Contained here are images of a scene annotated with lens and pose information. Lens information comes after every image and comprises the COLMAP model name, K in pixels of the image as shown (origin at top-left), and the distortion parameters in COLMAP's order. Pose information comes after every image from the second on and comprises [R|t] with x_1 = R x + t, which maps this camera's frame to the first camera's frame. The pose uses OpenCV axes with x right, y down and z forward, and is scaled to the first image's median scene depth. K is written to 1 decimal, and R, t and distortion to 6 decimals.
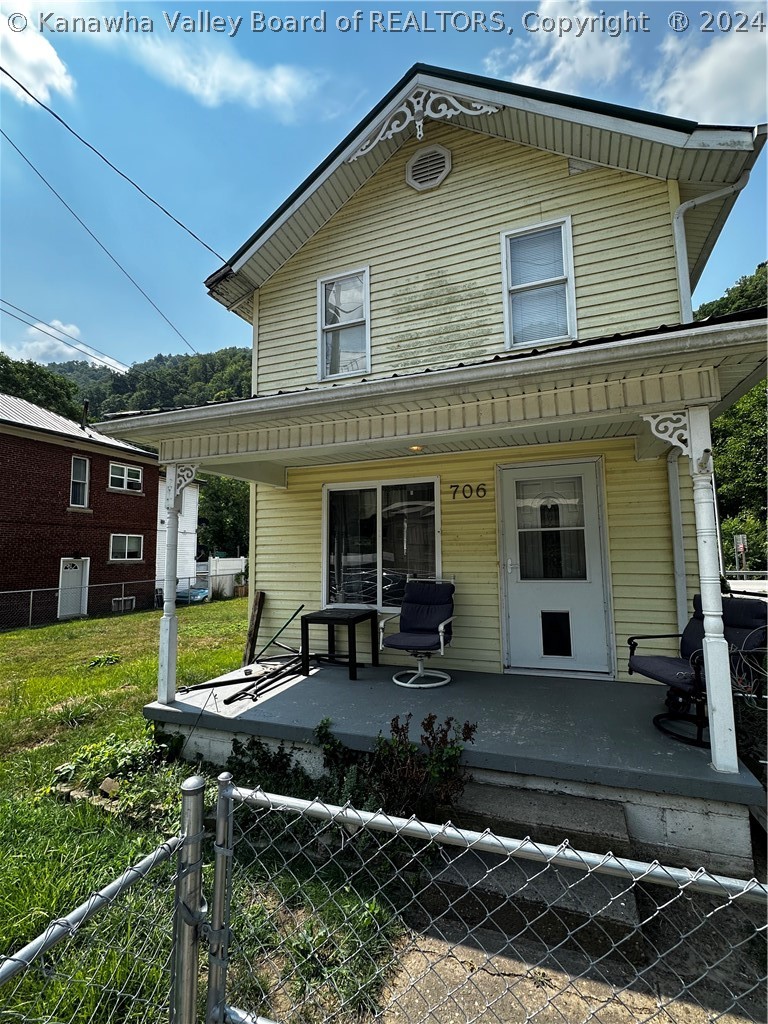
lens RADIAL K [[463.1, 0, 384.0], [0, 463.1, 512.0], [0, 0, 1]] dist [-0.002660, -0.000488]
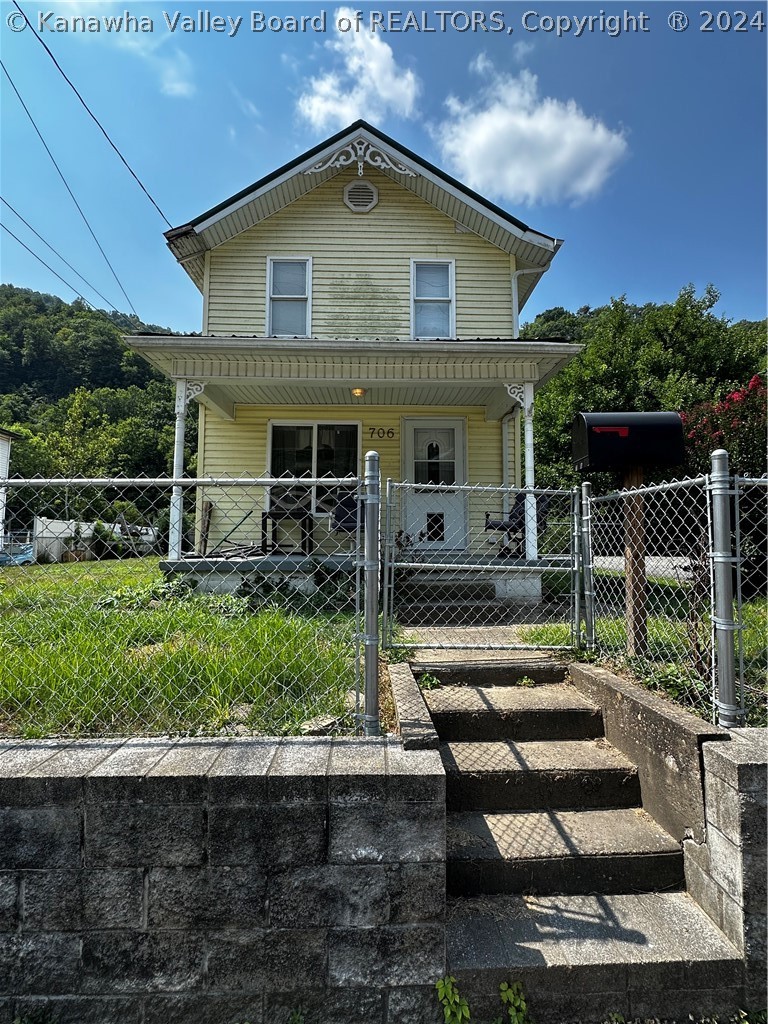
lens RADIAL K [[463.1, 0, 384.0], [0, 463.1, 512.0], [0, 0, 1]] dist [-0.002660, -0.000488]
pose [[0.925700, 0.044963, 0.375578, -0.338081], [-0.050846, 0.998690, 0.005762, 0.190201], [-0.374826, -0.024431, 0.926773, -0.340330]]
